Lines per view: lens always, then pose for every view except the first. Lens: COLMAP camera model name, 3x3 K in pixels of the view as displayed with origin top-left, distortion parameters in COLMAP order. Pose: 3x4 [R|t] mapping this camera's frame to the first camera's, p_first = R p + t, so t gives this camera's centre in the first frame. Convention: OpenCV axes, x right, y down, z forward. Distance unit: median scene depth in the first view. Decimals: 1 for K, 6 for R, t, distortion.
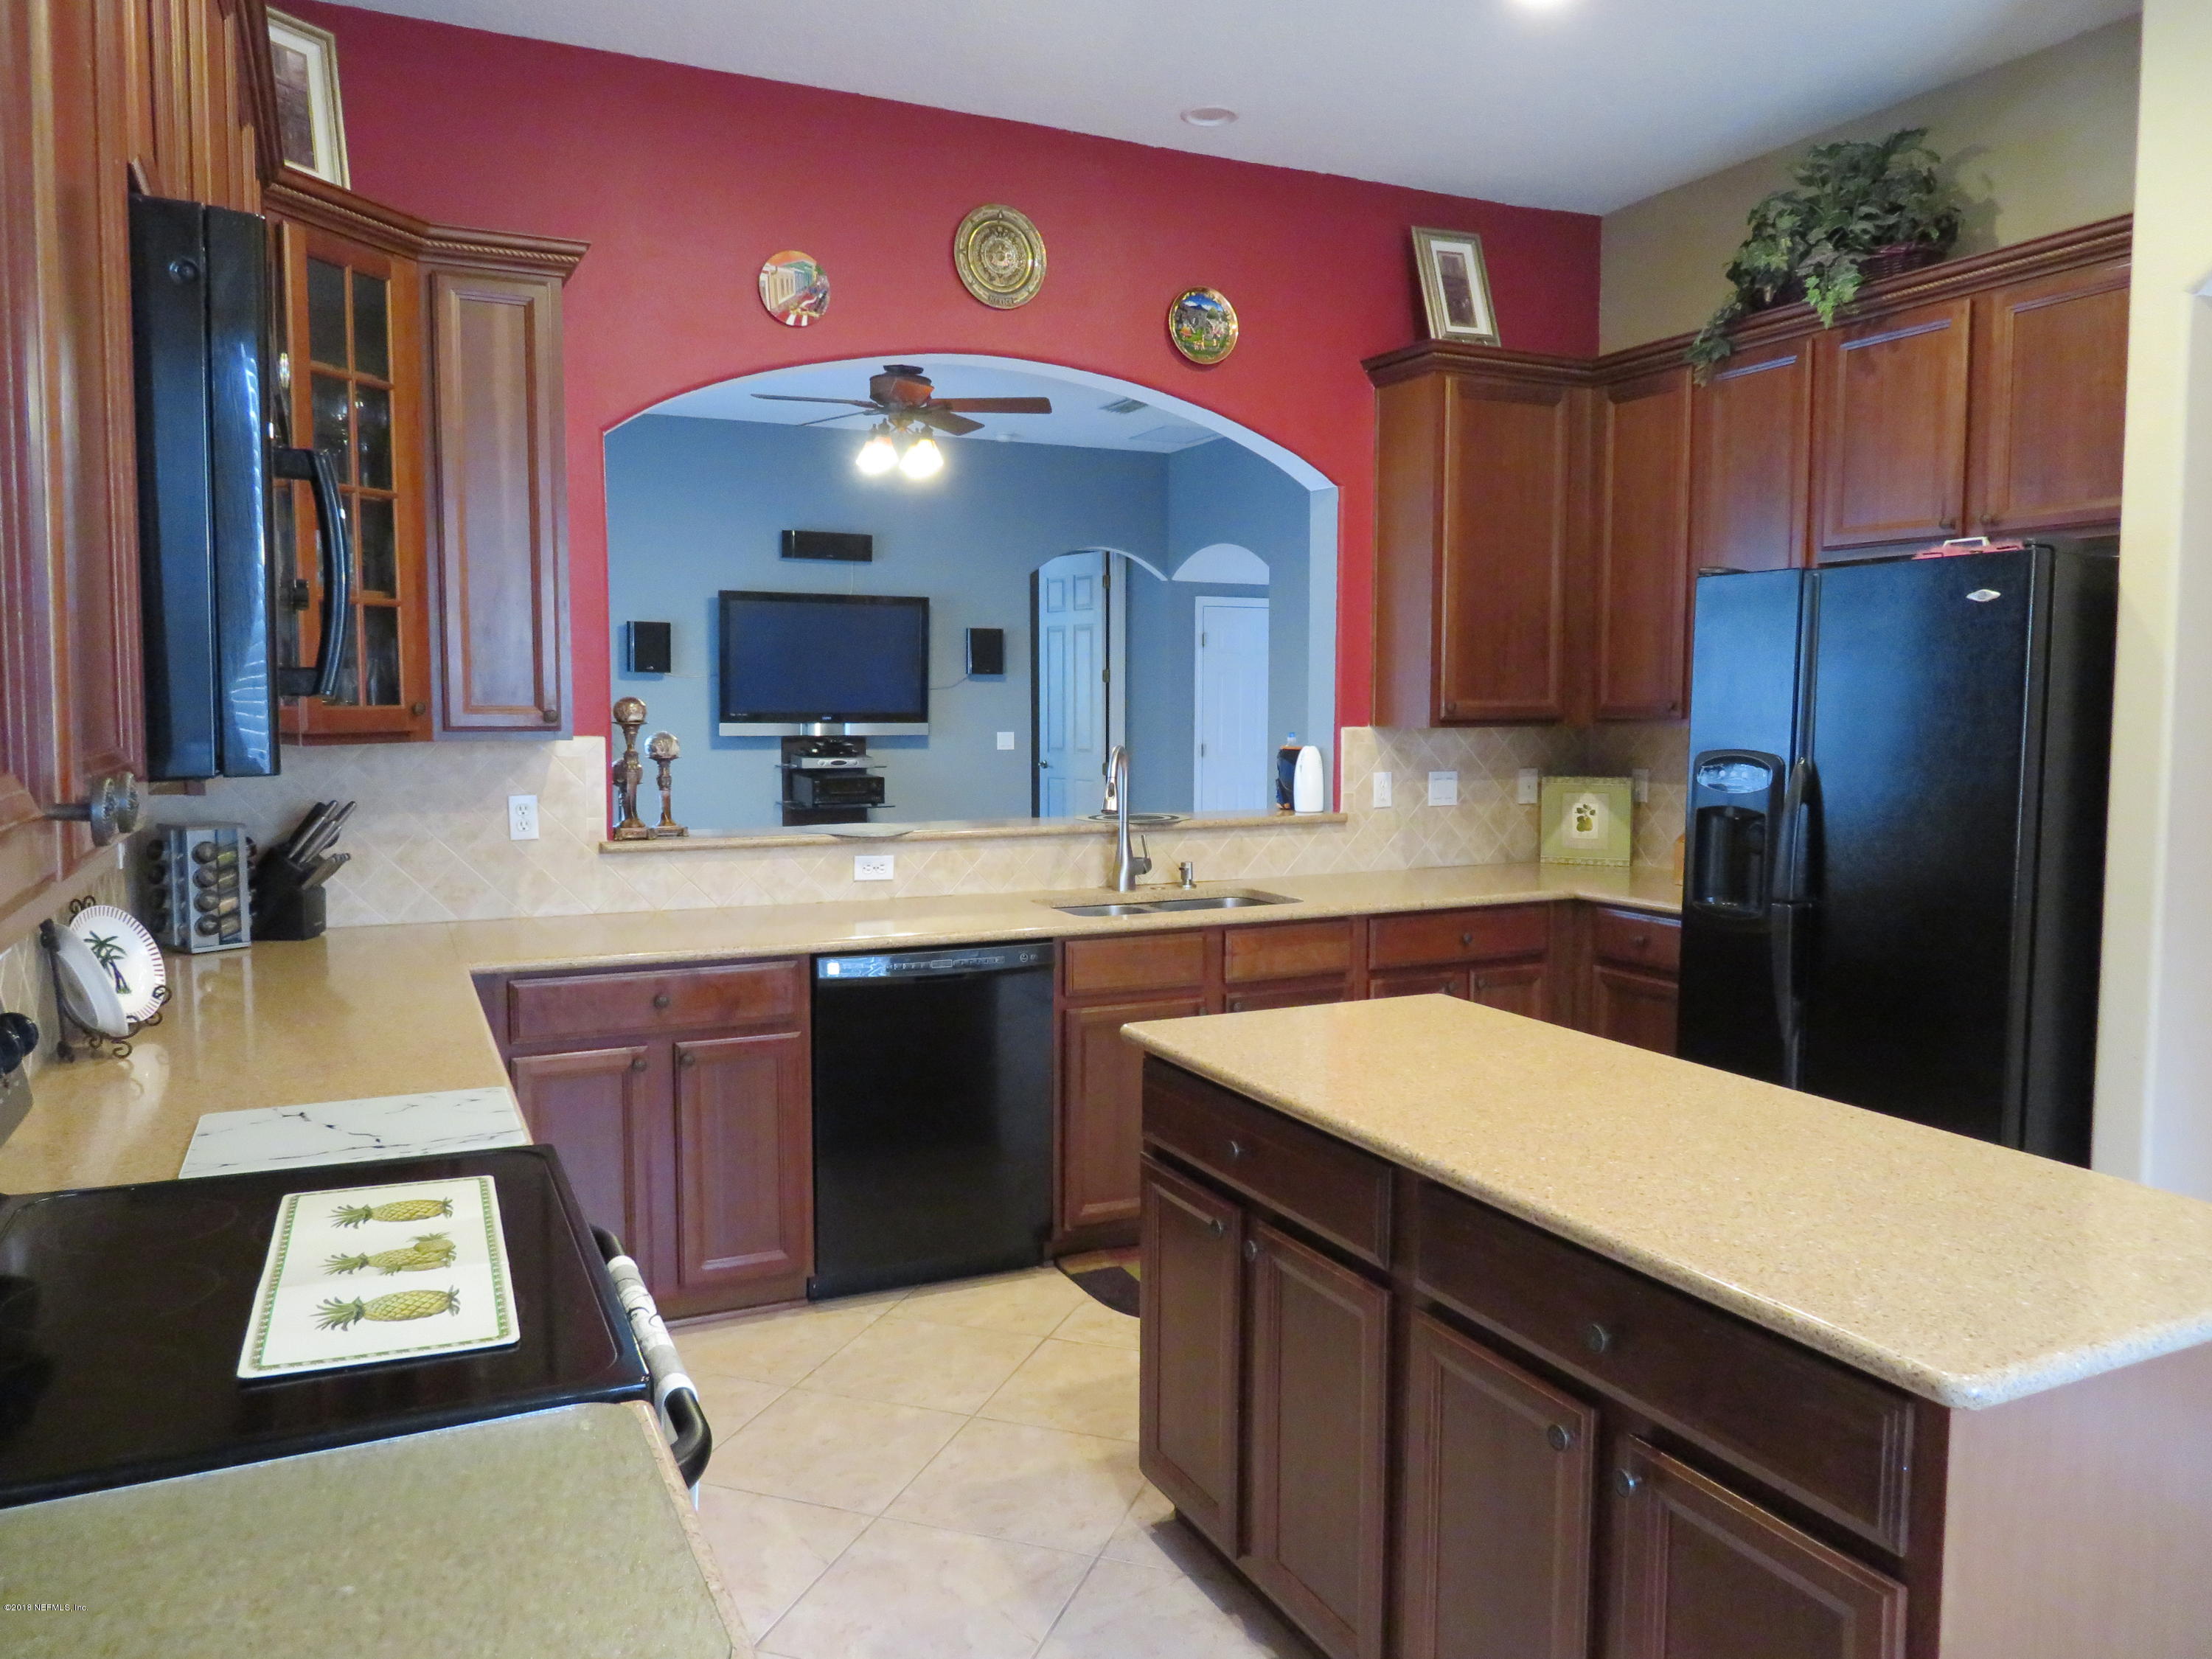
lens RADIAL K [[1584.1, 0, 1105.1], [0, 1584.1, 824.2], [0, 0, 1]] dist [-0.005902, 0.007945]
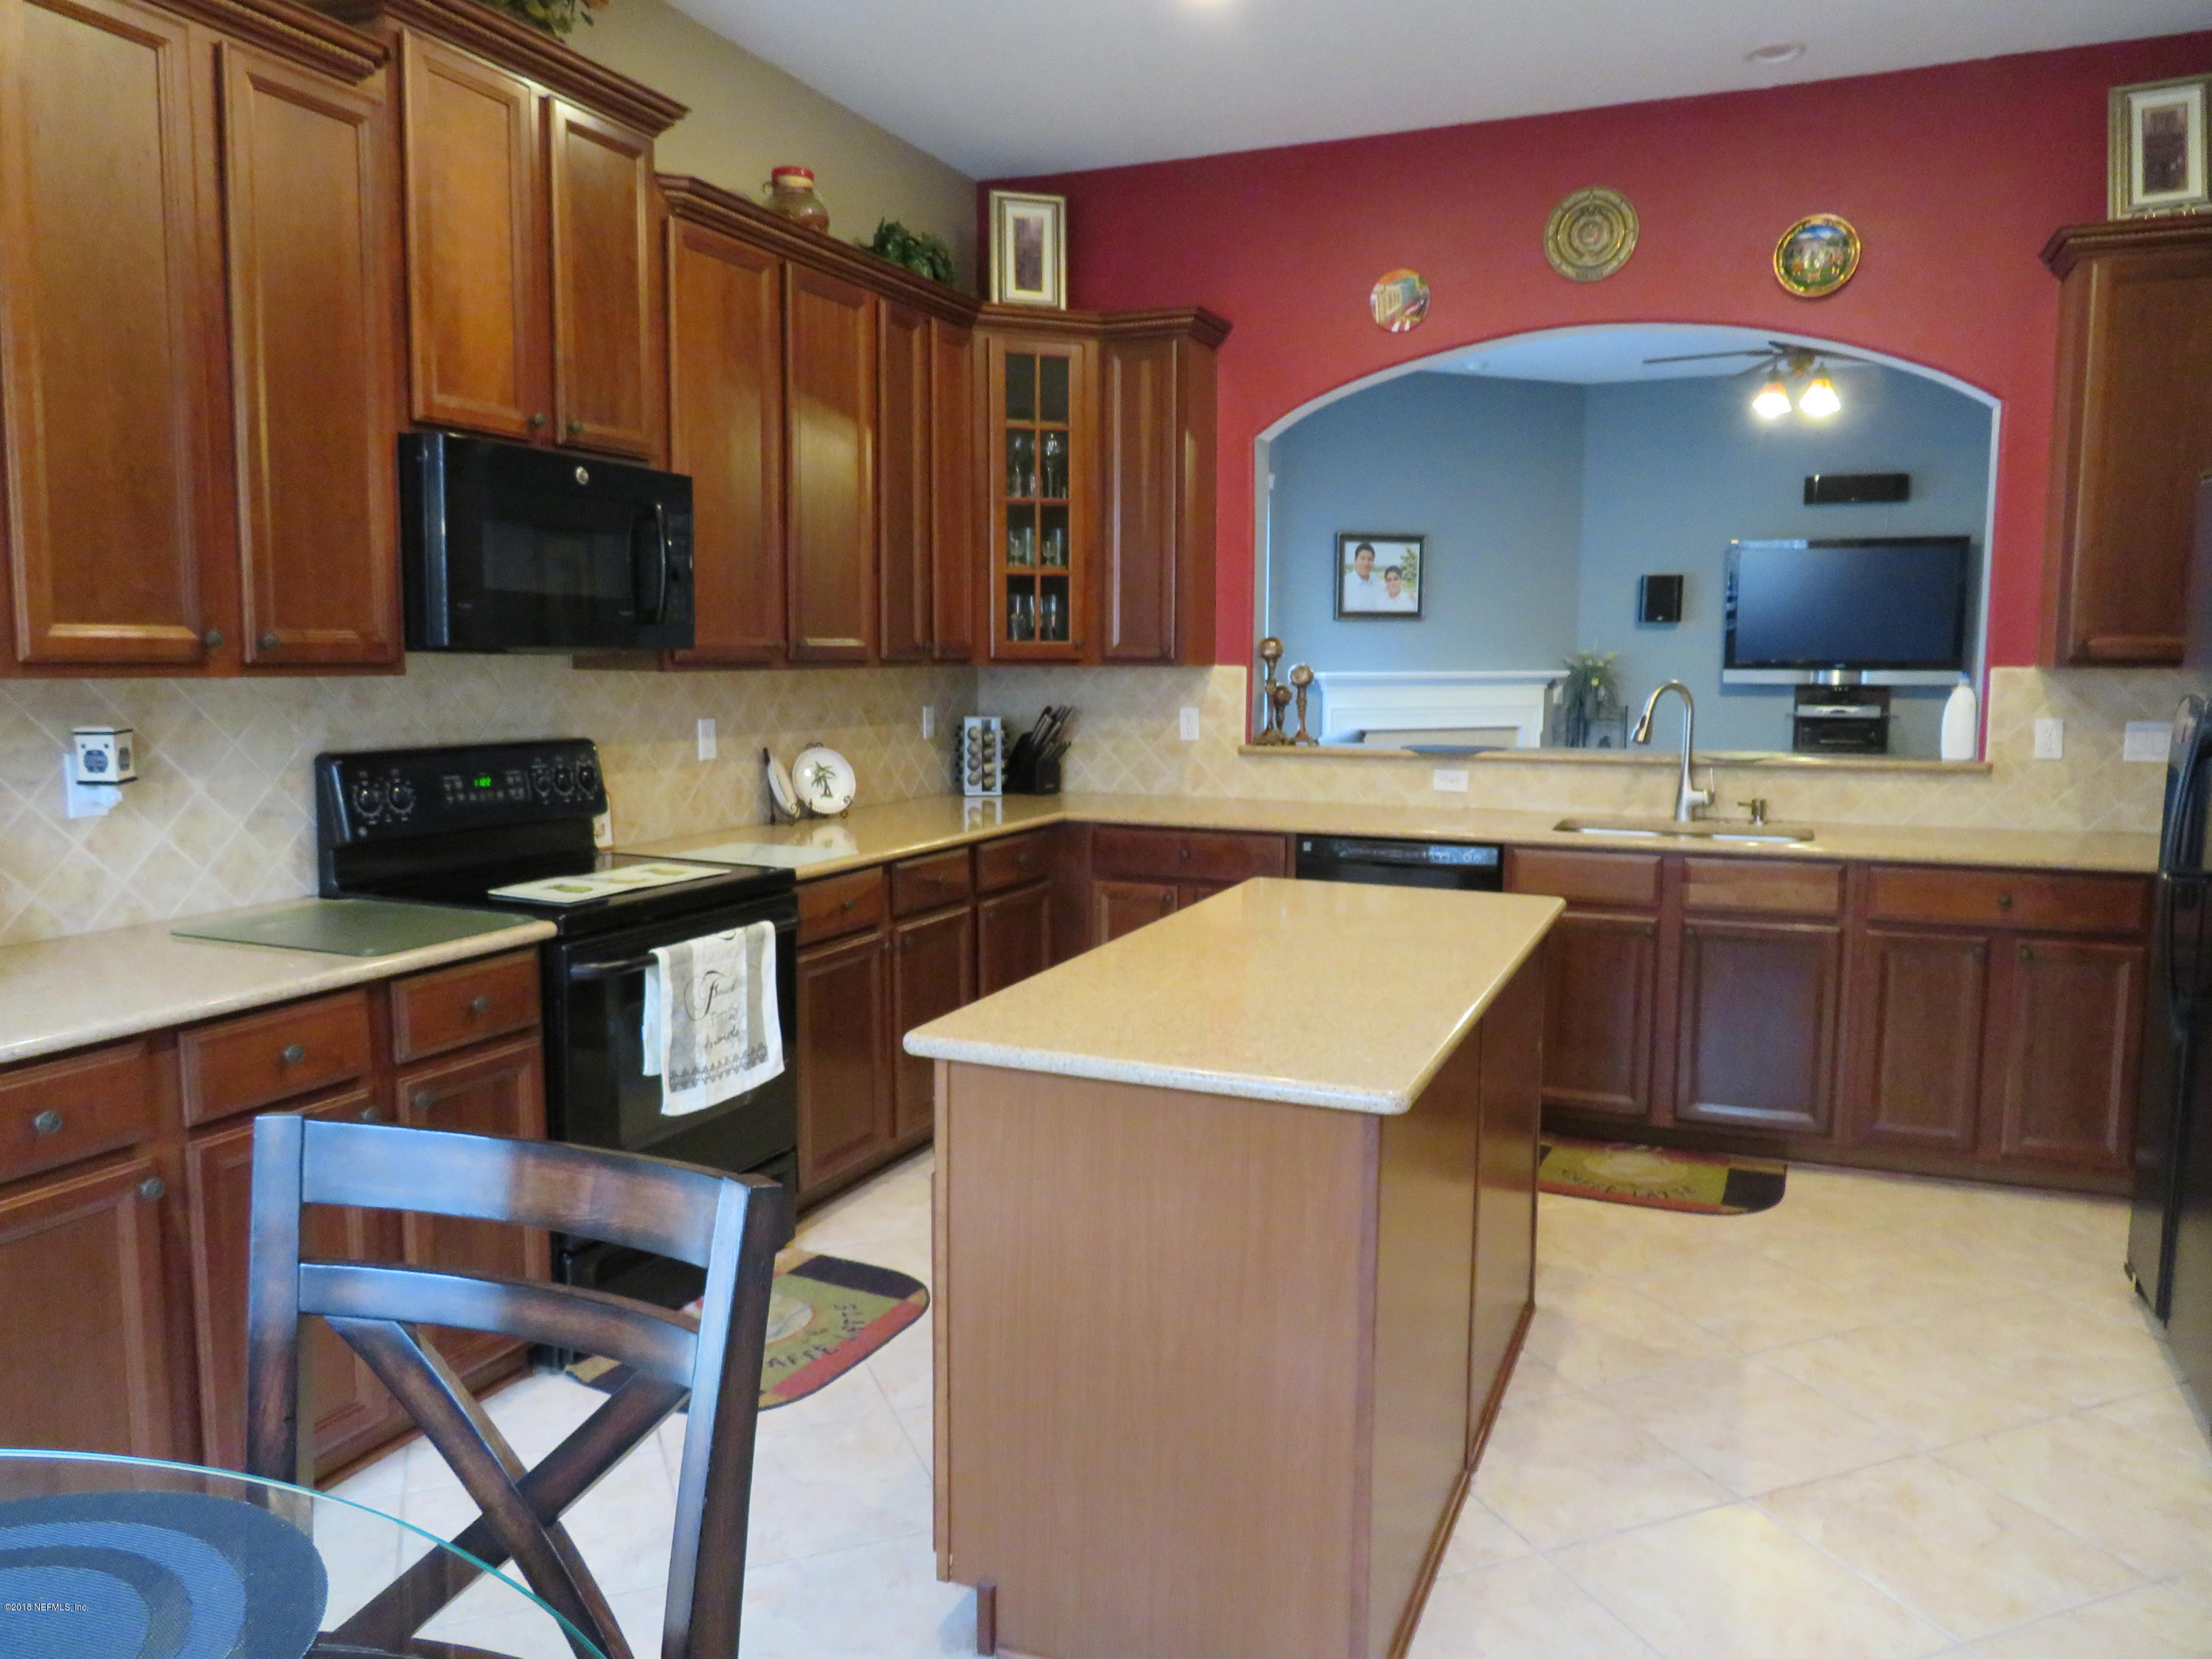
lens RADIAL K [[1584.1, 0, 1103.3], [0, 1584.1, 825.5], [0, 0, 1]] dist [-0.005902, 0.007945]
pose [[0.664732, 0.081483, -0.742625, 0.577040], [-0.060653, 0.996639, 0.055062, 0.011568], [0.744616, 0.008441, 0.667440, 0.016956]]
